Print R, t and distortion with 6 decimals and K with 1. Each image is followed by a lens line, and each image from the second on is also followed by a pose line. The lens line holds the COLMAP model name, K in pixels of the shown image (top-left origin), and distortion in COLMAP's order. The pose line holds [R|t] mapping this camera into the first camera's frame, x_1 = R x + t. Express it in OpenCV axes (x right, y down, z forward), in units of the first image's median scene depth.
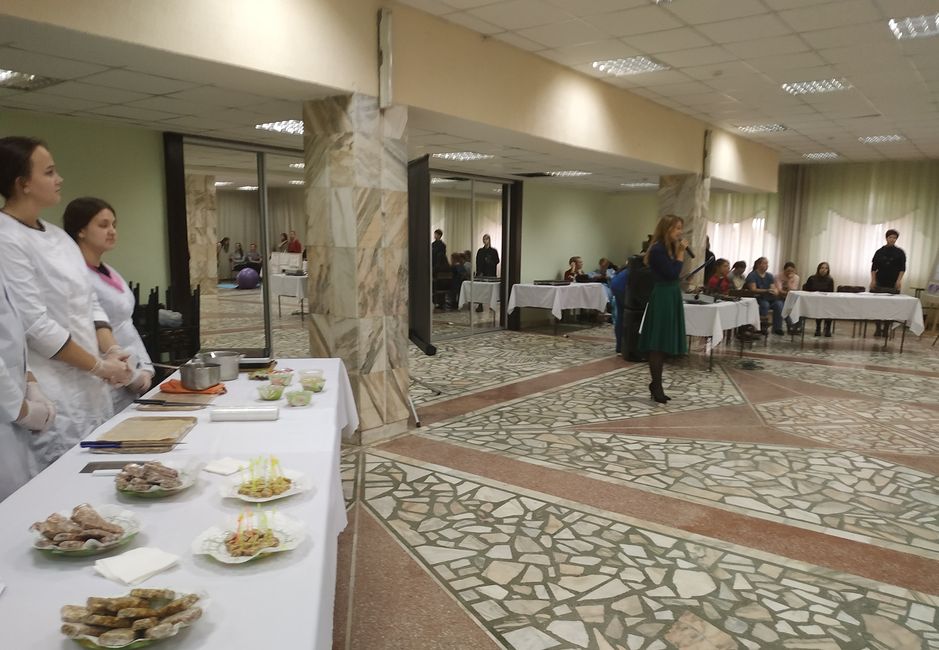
lens RADIAL K [[676.2, 0, 510.8], [0, 676.2, 375.7], [0, 0, 1]] dist [0.011207, -0.029764]
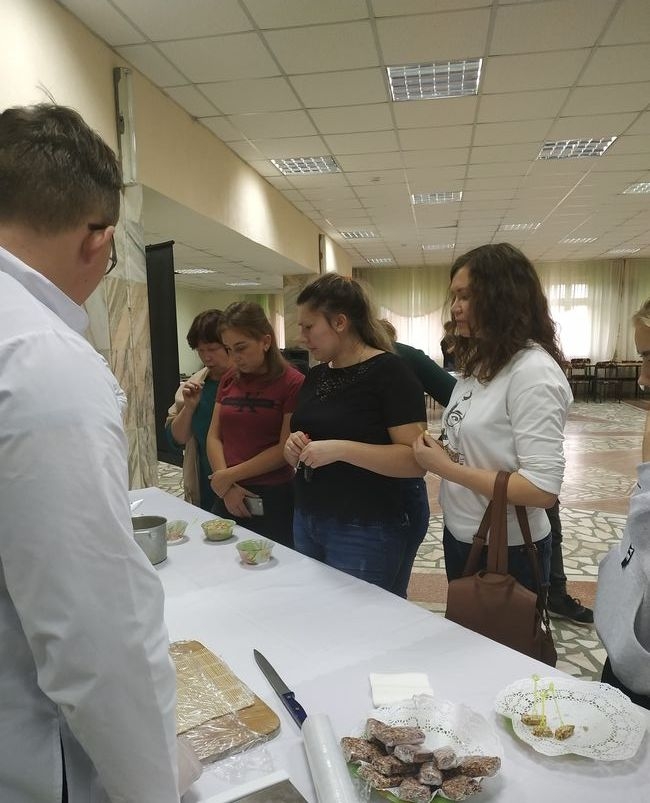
lens RADIAL K [[610.7, 0, 332.9], [0, 610.7, 436.3], [0, 0, 1]] dist [0.012644, -0.015801]
pose [[0.900444, -0.100546, 0.423192, -0.295090], [0.116027, 0.993186, -0.010906, -0.042449], [-0.419212, 0.058922, 0.905974, 0.207295]]
